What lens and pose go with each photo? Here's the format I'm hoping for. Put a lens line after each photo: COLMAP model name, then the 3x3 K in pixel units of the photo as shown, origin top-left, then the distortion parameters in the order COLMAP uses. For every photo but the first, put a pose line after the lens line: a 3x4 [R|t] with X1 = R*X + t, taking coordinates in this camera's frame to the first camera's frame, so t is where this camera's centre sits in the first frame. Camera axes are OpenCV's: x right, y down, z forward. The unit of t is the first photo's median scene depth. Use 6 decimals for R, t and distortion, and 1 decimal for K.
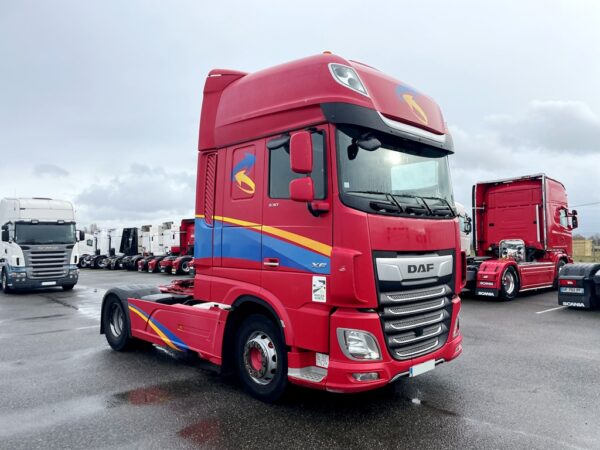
lens RADIAL K [[459.0, 0, 300.0], [0, 459.0, 237.5], [0, 0, 1]] dist [0.053533, -0.002695]
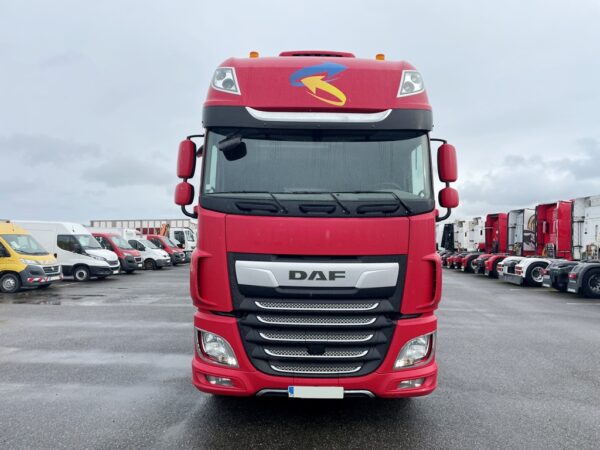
lens RADIAL K [[459.0, 0, 300.0], [0, 459.0, 237.5], [0, 0, 1]] dist [0.053533, -0.002695]
pose [[0.707917, 0.012860, -0.706179, 0.759835], [-0.004805, 0.999899, 0.013392, -0.013608], [0.706280, -0.006087, 0.707907, 0.339405]]
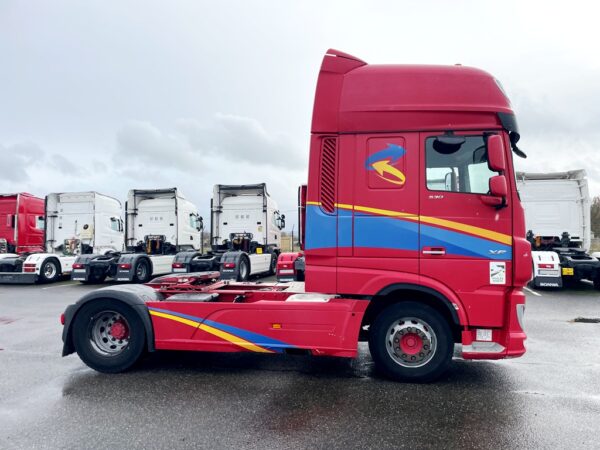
lens RADIAL K [[459.0, 0, 300.0], [0, 459.0, 237.5], [0, 0, 1]] dist [0.053533, -0.002695]
pose [[0.798189, 0.010468, 0.602316, -0.928013], [-0.015967, 0.999865, 0.003783, 0.023223], [-0.602195, -0.012636, 0.798249, 0.321952]]
